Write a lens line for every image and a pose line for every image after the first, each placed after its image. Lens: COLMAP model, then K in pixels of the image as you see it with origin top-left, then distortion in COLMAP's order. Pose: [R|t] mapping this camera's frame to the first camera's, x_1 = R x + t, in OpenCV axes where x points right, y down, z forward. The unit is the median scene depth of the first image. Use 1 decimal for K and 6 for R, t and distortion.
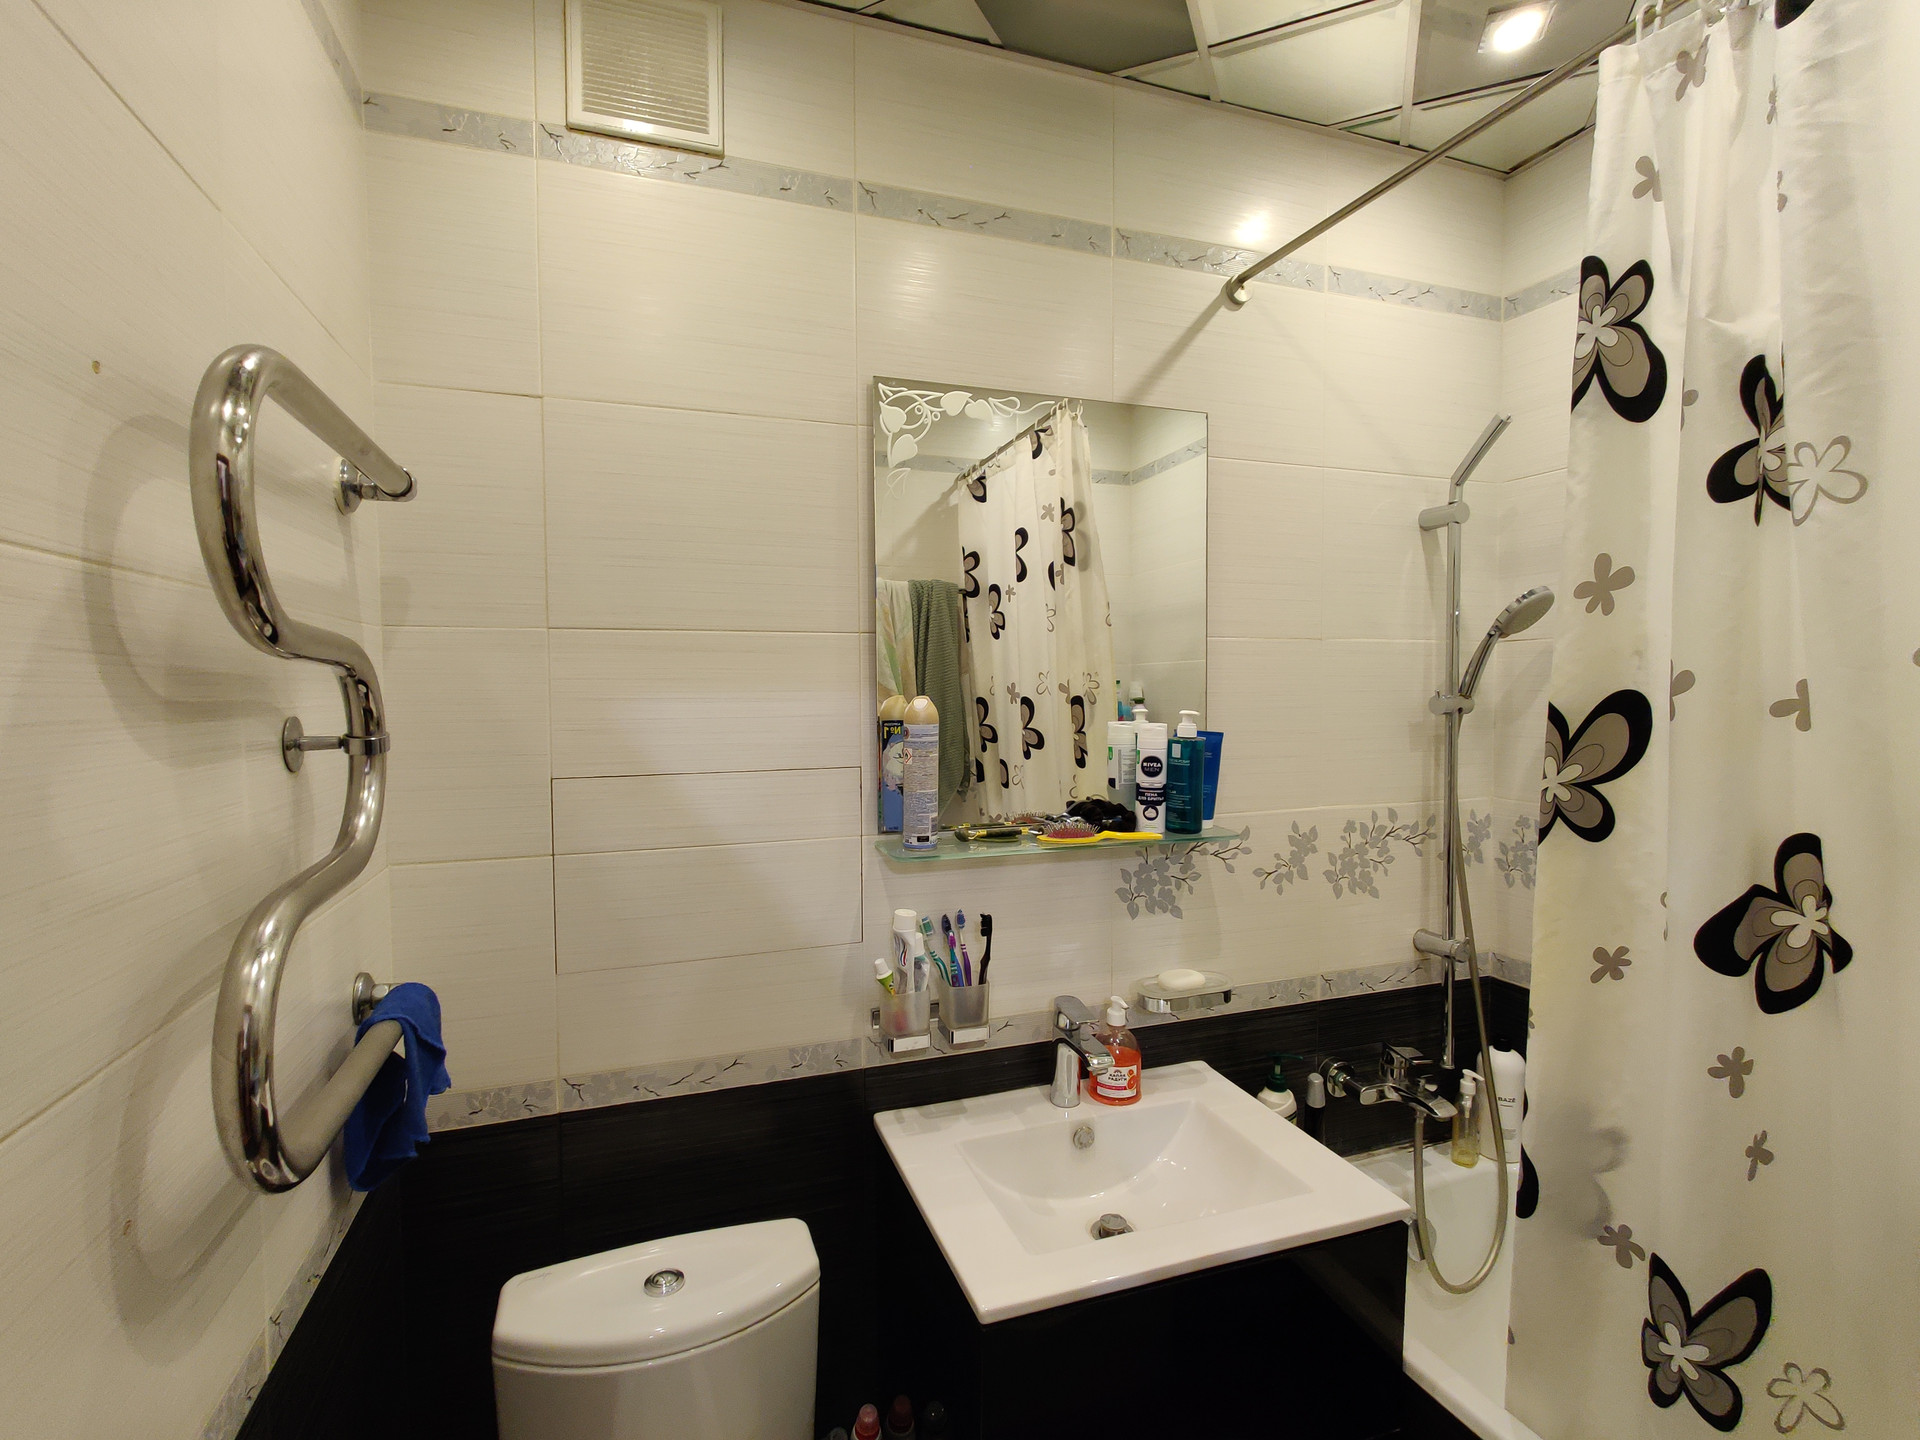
lens RADIAL K [[909.0, 0, 947.8], [0, 909.0, 721.4], [0, 0, 1]] dist [0.005548, -0.000842]
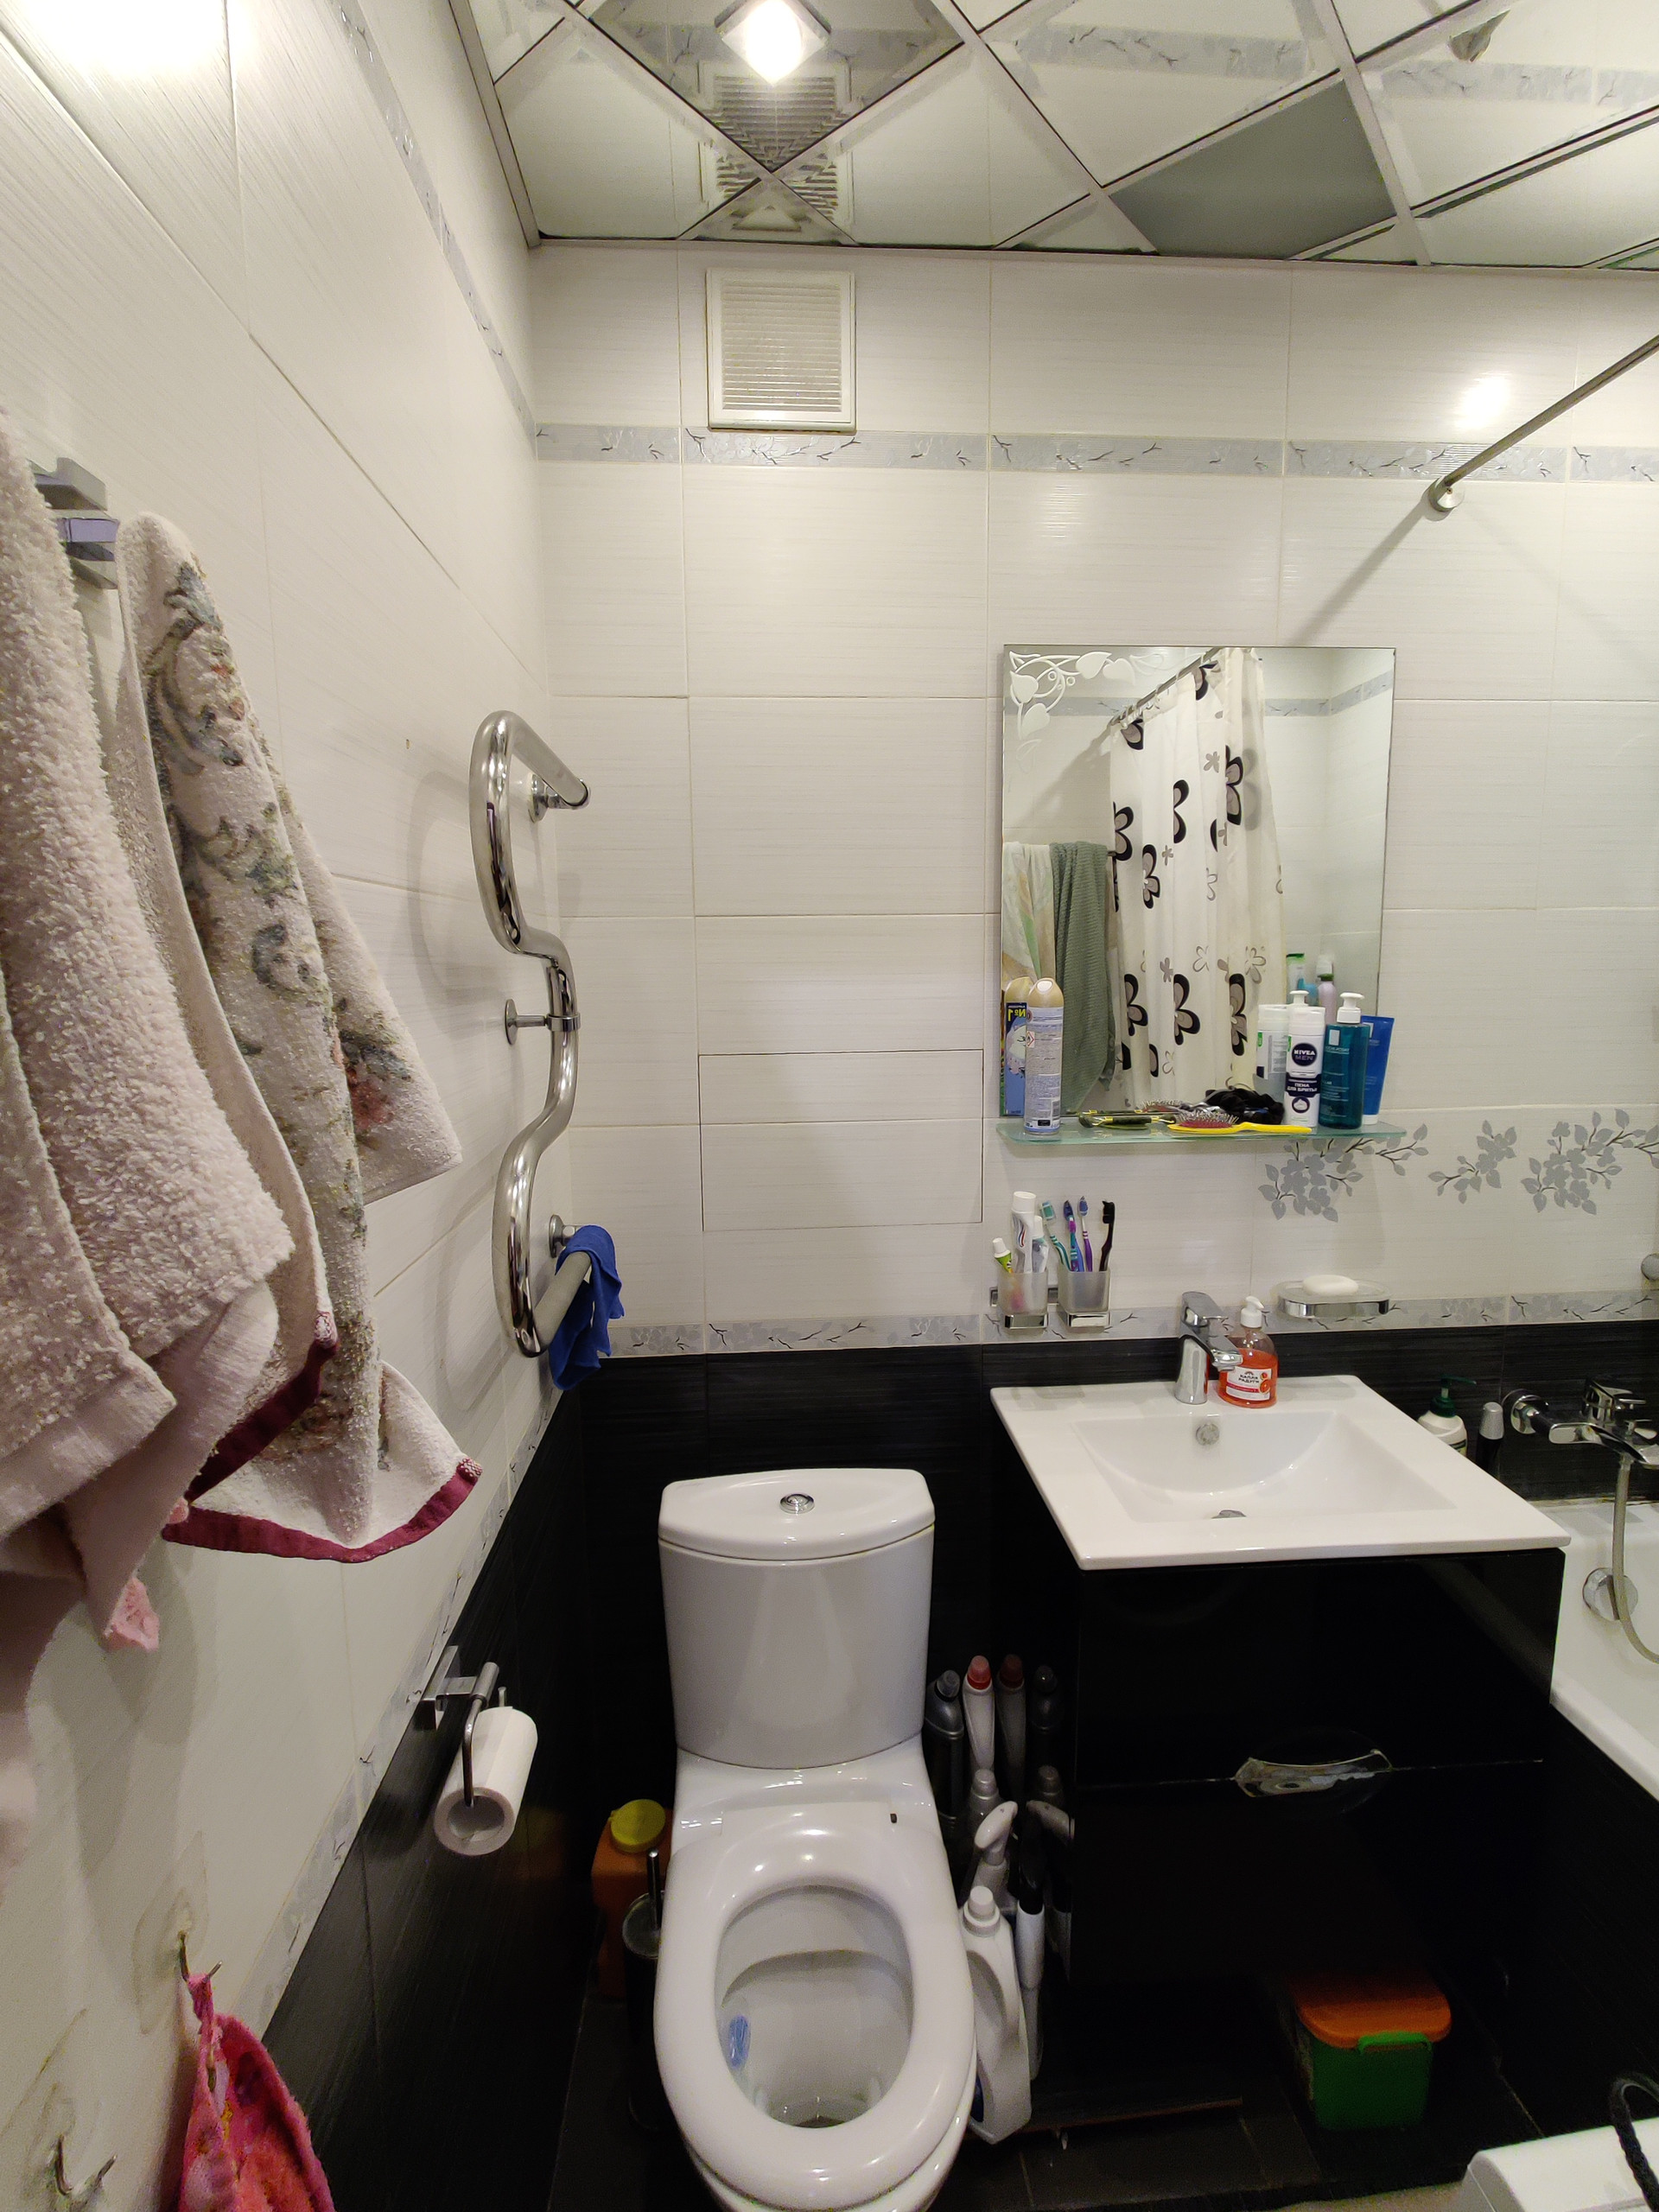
lens RADIAL K [[1033.8, 0, 822.2], [0, 1033.8, 1096.1], [0, 0, 1]] dist [0.003819, -0.003541]
pose [[0.964841, 0.029218, -0.261204, 0.027374], [-0.004464, 0.995480, 0.094864, -0.005128], [0.262795, -0.090362, 0.960611, -0.124657]]
